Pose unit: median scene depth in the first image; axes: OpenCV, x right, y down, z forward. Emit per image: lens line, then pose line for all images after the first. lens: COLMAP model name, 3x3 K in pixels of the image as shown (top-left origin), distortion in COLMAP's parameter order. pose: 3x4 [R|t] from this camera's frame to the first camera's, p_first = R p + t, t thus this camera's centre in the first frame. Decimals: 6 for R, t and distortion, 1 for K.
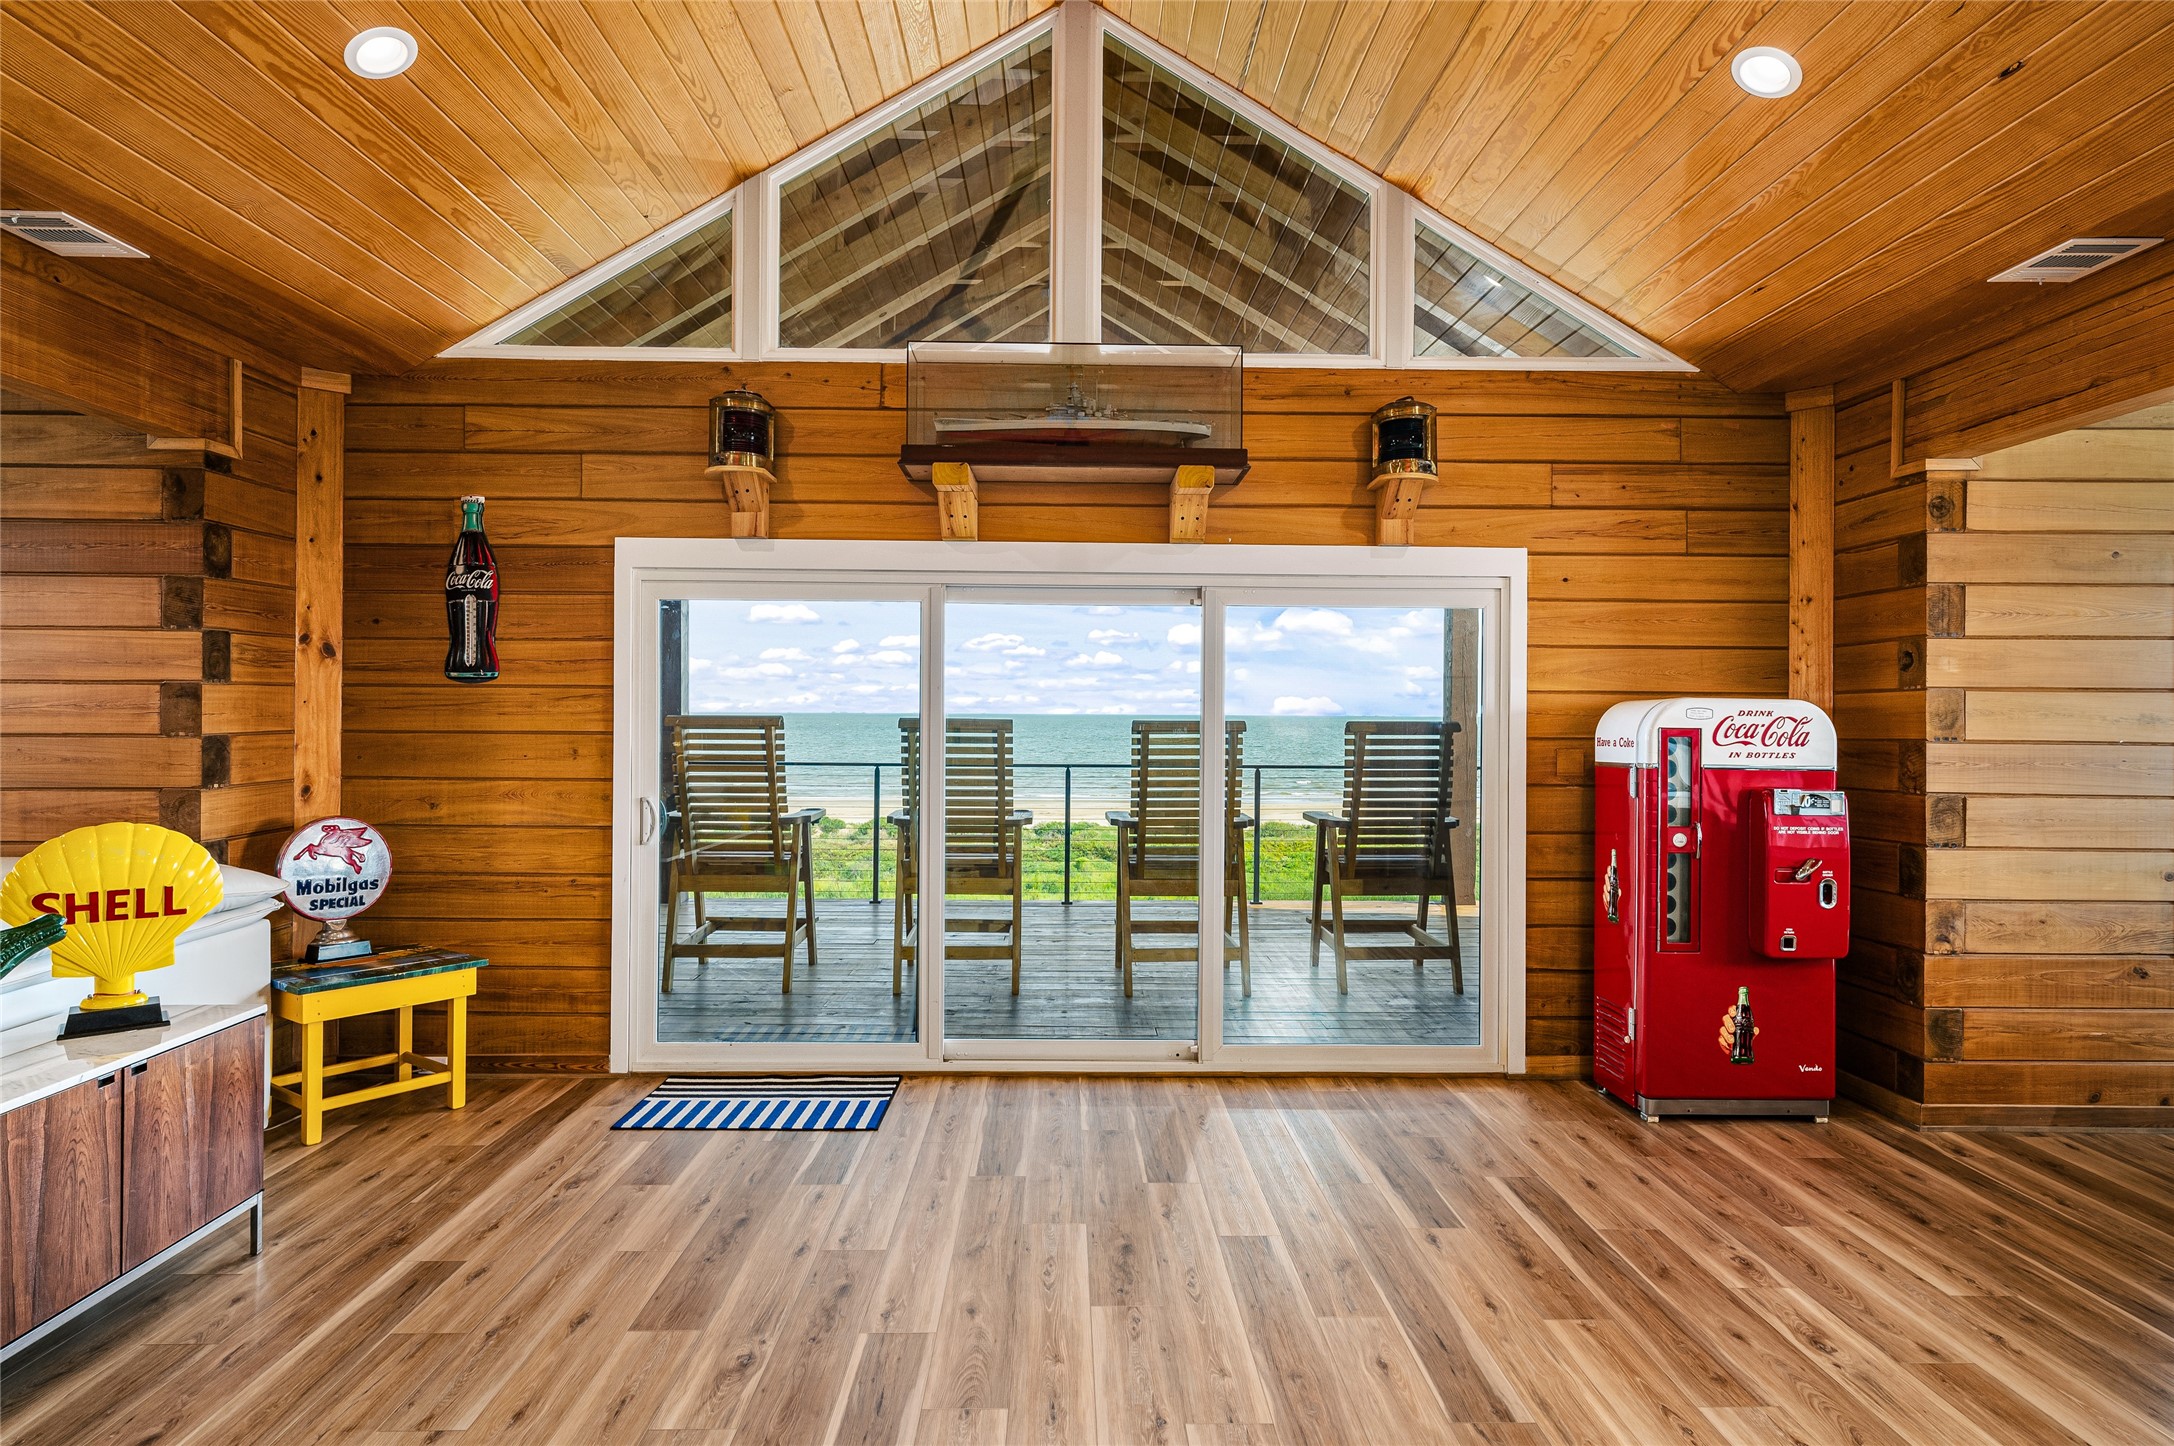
lens RADIAL K [[1192.1, 0, 1027.1], [0, 1192.1, 710.3], [0, 0, 1]] dist [0.003395, 0.000177]
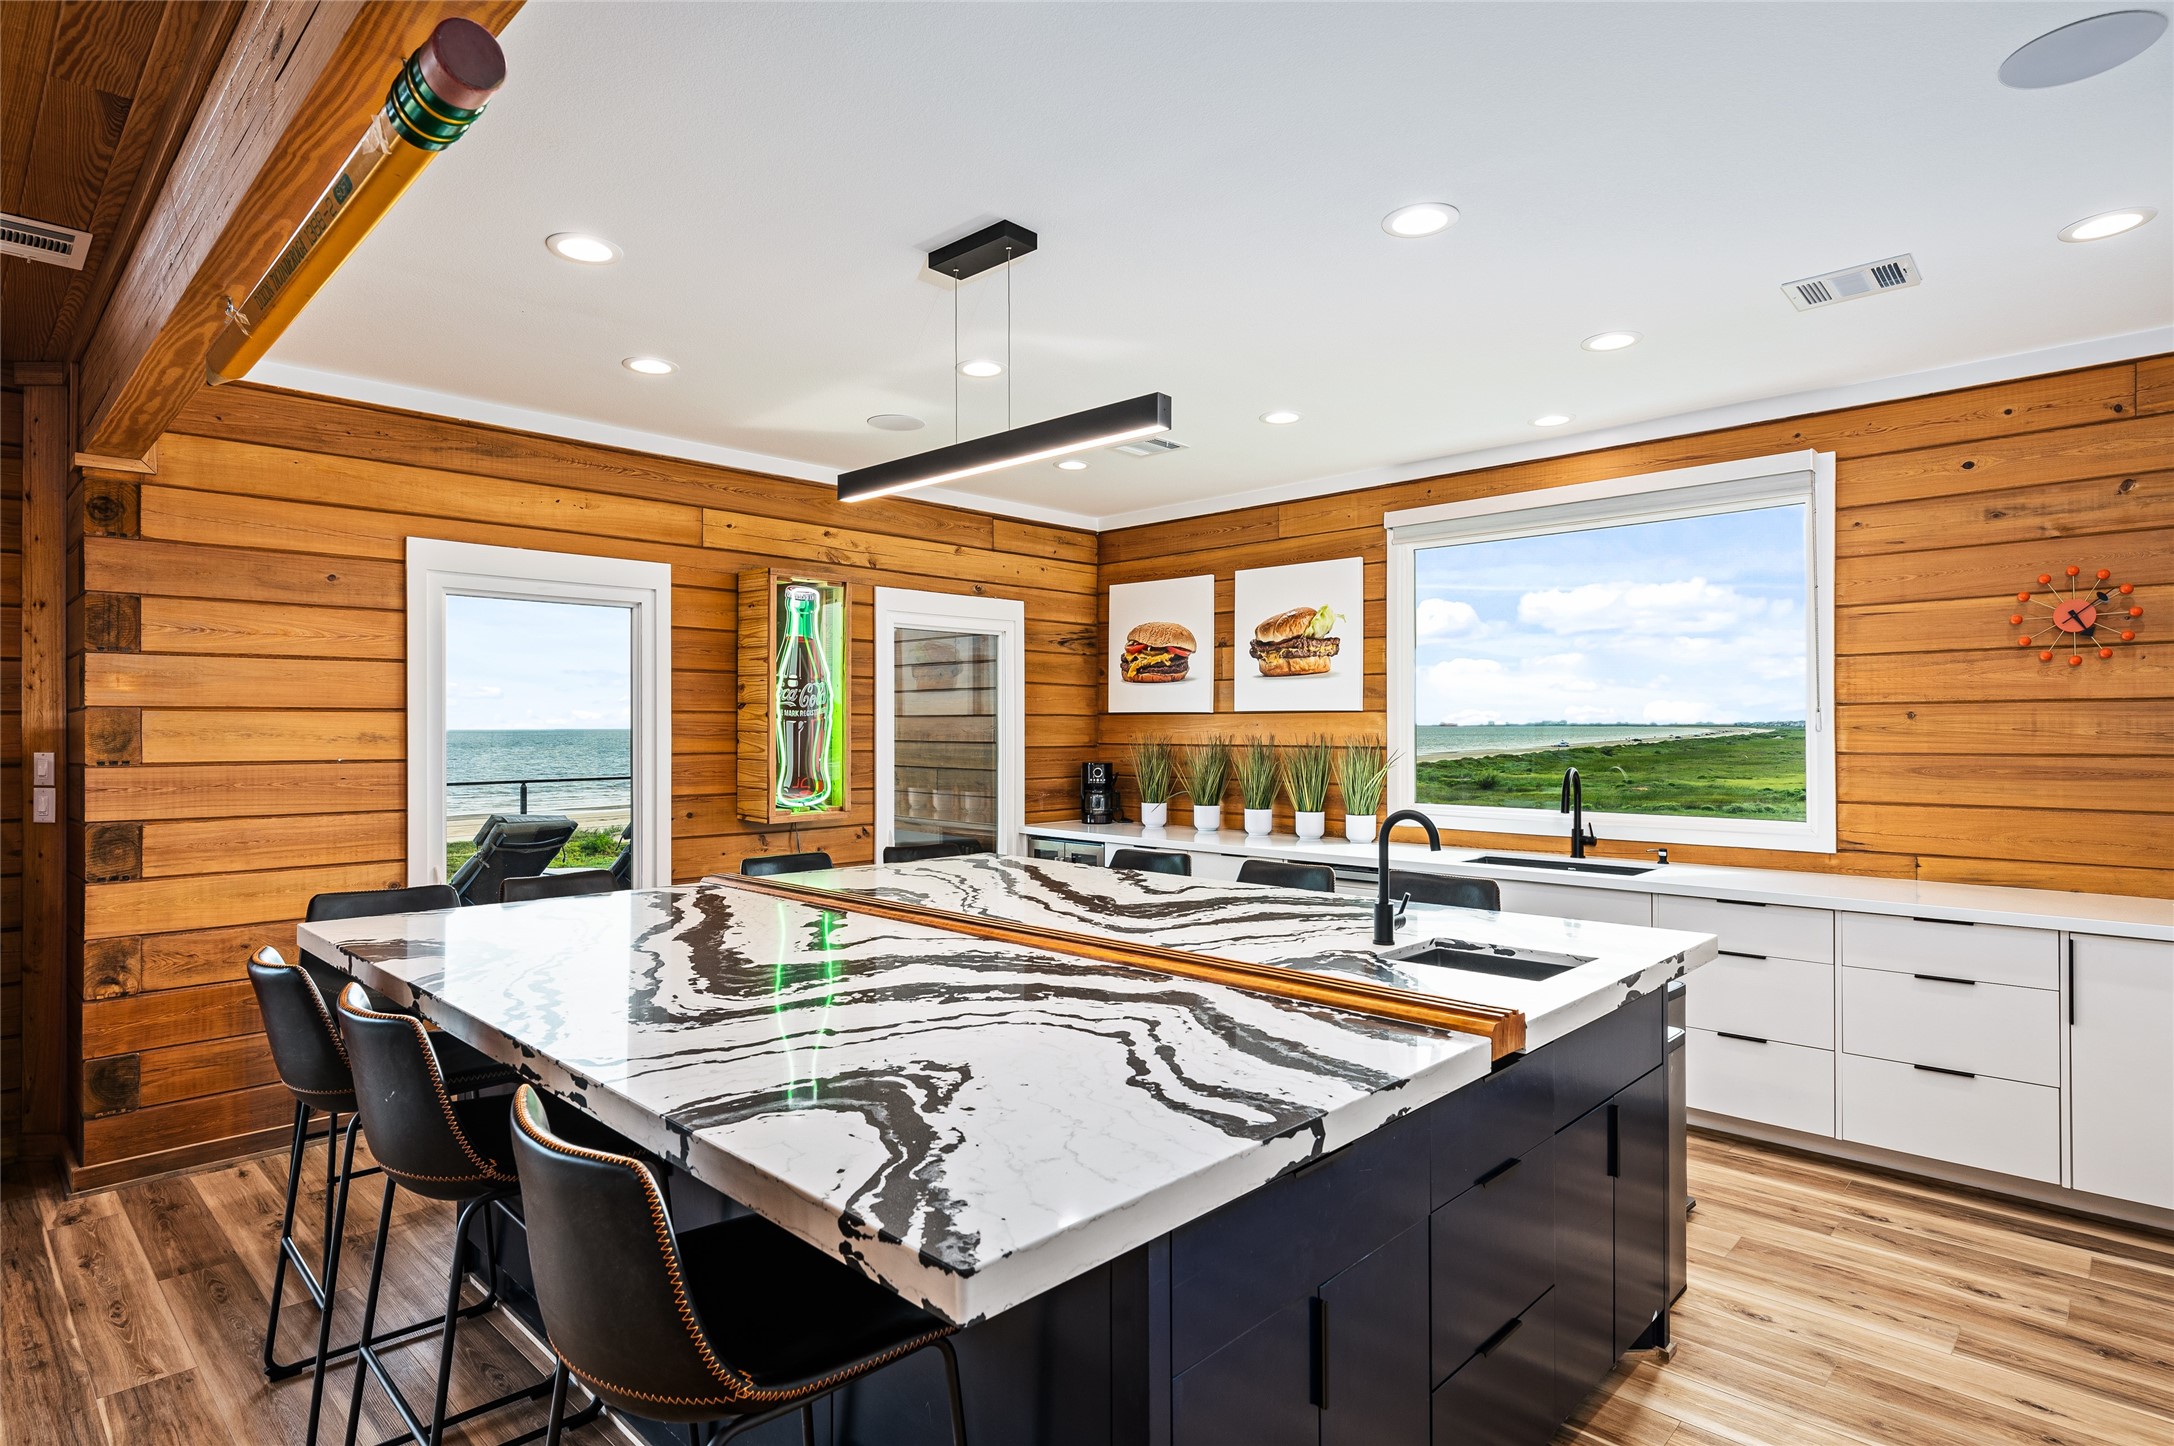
lens RADIAL K [[1192.1, 0, 1078.0], [0, 1192.1, 727.4], [0, 0, 1]] dist [0.003395, 0.000177]
pose [[0.690249, -0.009903, 0.723505, 0.615869], [0.006360, 0.999951, 0.007618, -0.005514], [-0.723544, -0.000657, 0.690278, -0.168124]]
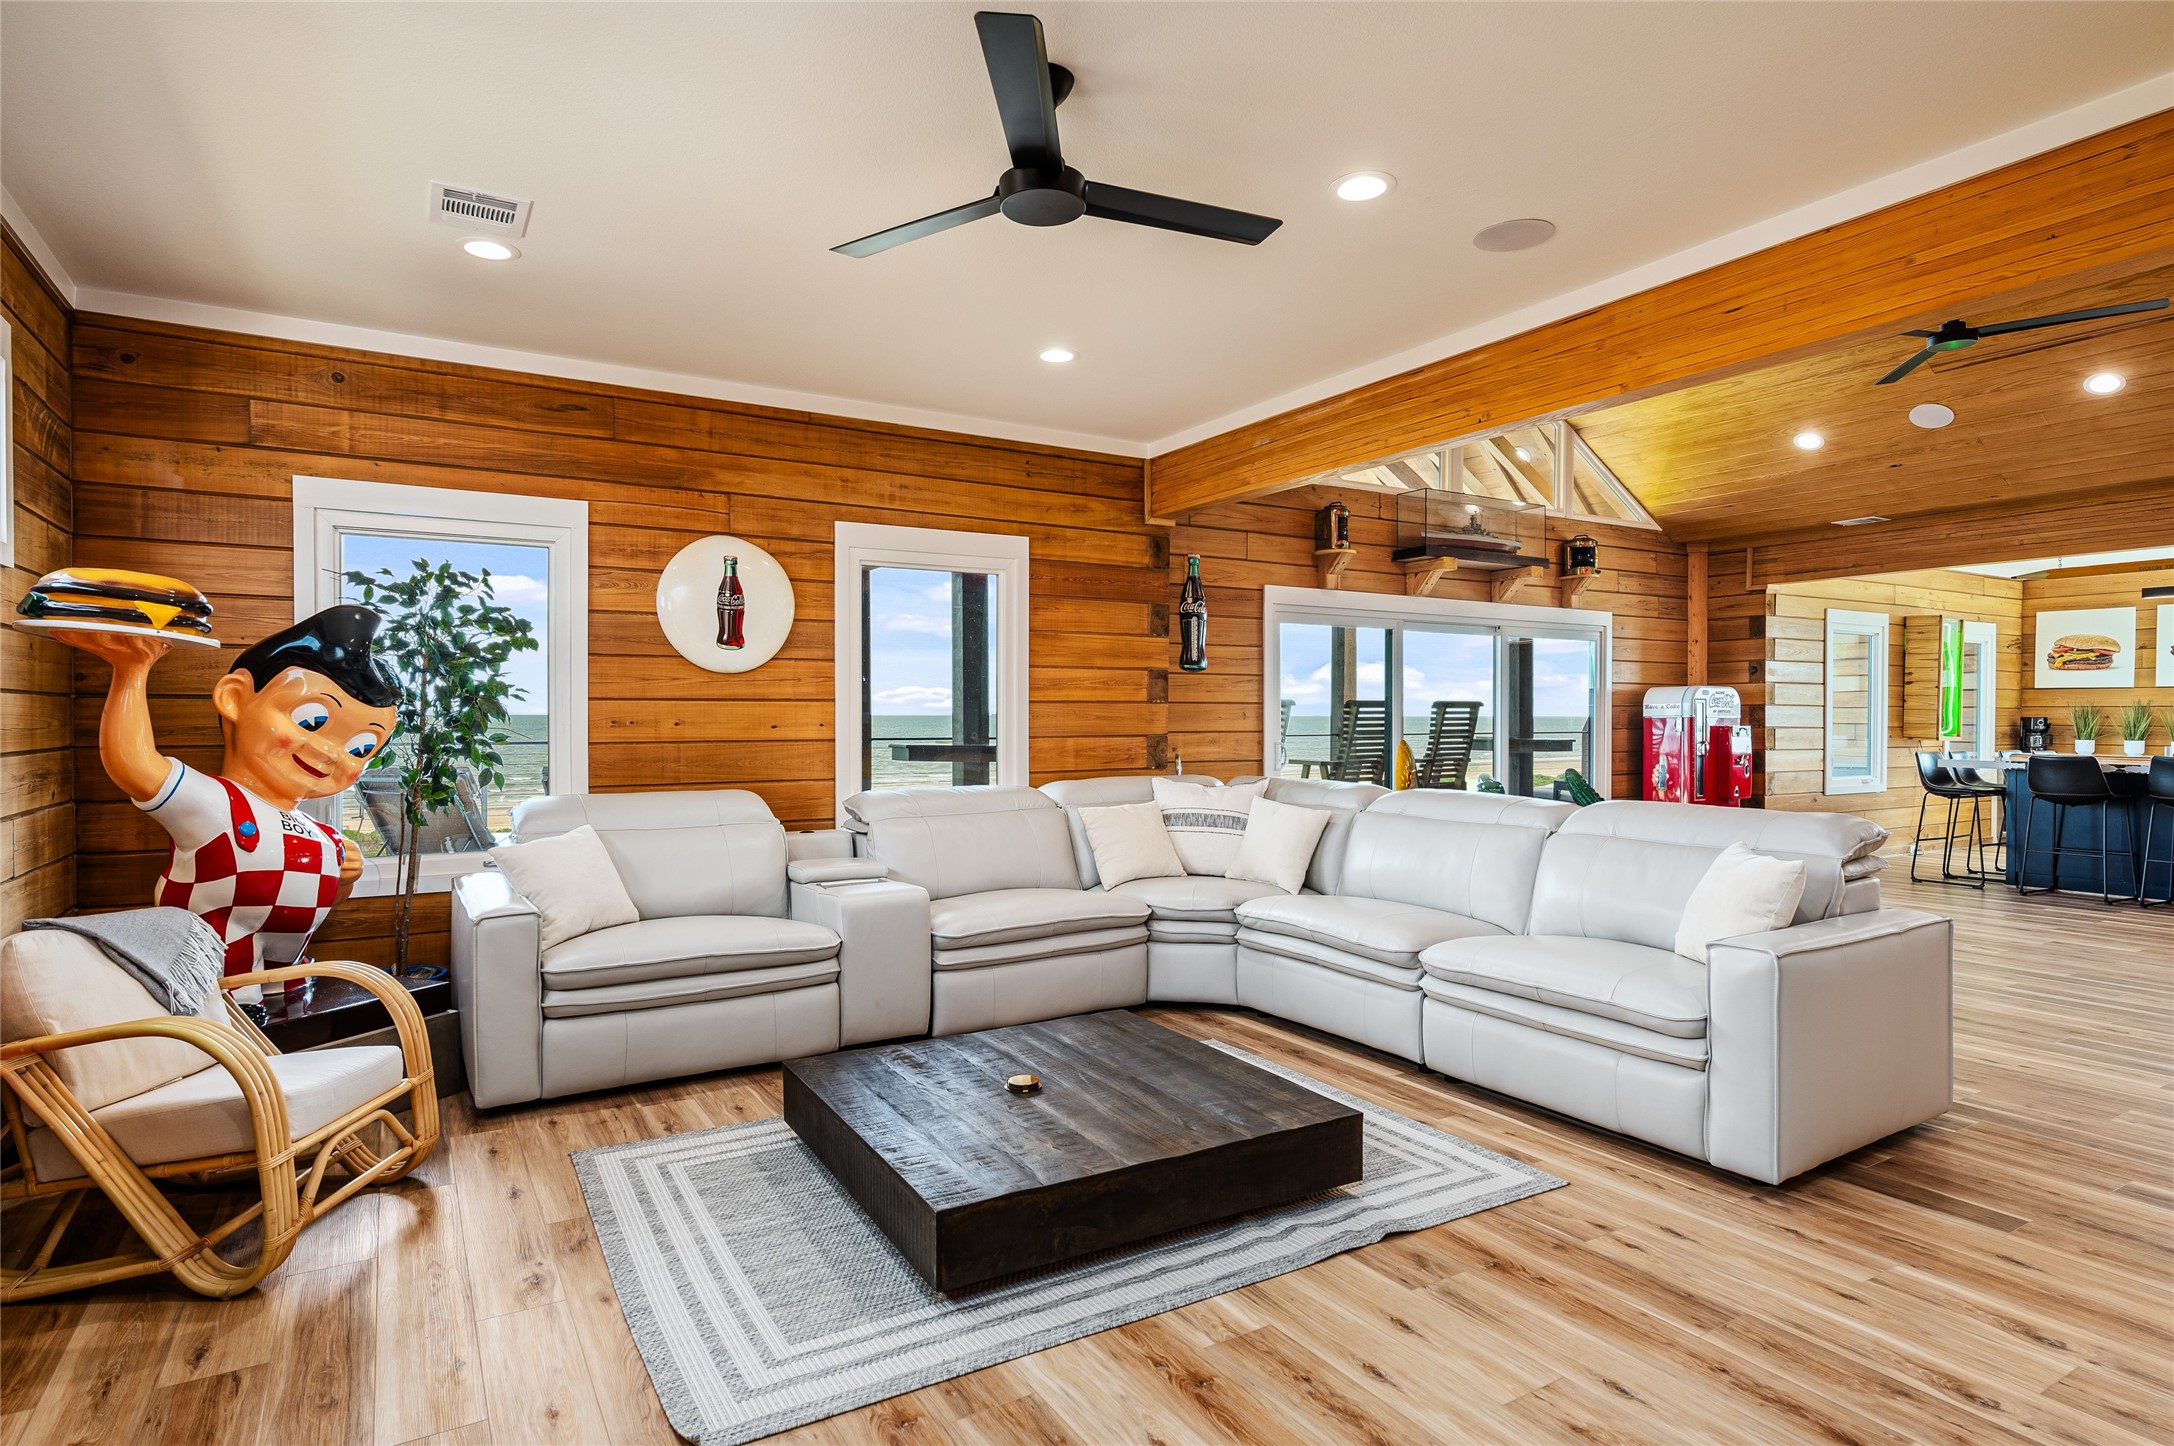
lens RADIAL K [[1192.1, 0, 1039.8], [0, 1192.1, 725.2], [0, 0, 1]] dist [0.003395, 0.000177]
pose [[0.865721, -0.009759, 0.500431, -1.650906], [0.002908, 0.999891, 0.014468, 0.028126], [-0.500518, -0.011070, 0.865655, -0.314405]]
